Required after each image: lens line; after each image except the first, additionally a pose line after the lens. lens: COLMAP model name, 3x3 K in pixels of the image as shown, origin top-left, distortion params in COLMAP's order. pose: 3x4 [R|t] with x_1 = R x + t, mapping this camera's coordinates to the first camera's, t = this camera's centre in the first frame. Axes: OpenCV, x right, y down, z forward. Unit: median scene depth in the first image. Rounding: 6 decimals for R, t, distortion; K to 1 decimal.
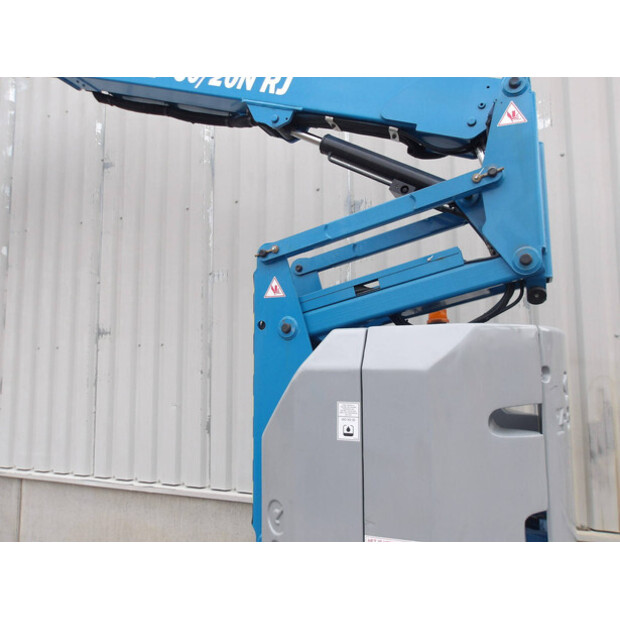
lens RADIAL K [[505.1, 0, 311.9], [0, 505.1, 309.8], [0, 0, 1]] dist [0.004653, -0.005817]
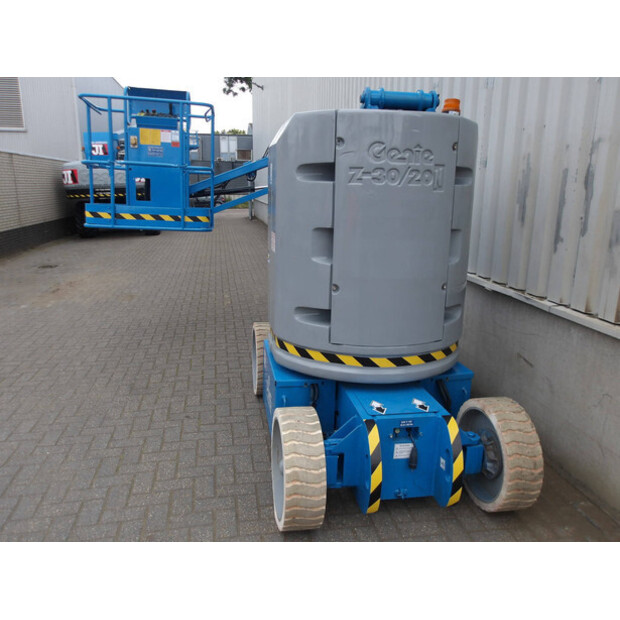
lens RADIAL K [[505.1, 0, 312.7], [0, 505.1, 309.1], [0, 0, 1]] dist [0.004653, -0.005817]
pose [[0.538009, 0.215362, -0.814964, 1.231707], [0.064338, 0.953500, 0.294446, 0.105473], [0.840480, -0.210848, 0.499135, 0.045638]]
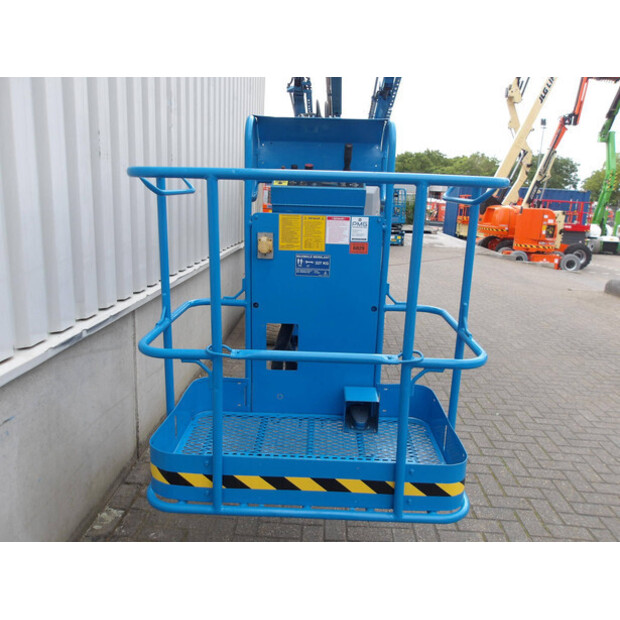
lens RADIAL K [[505.1, 0, 312.4], [0, 505.1, 308.5], [0, 0, 1]] dist [0.004653, -0.005817]
pose [[-0.337992, -0.208702, 0.917717, -2.307708], [-0.133528, 0.975873, 0.172750, 0.348533], [-0.931629, -0.064152, -0.357704, 1.867368]]
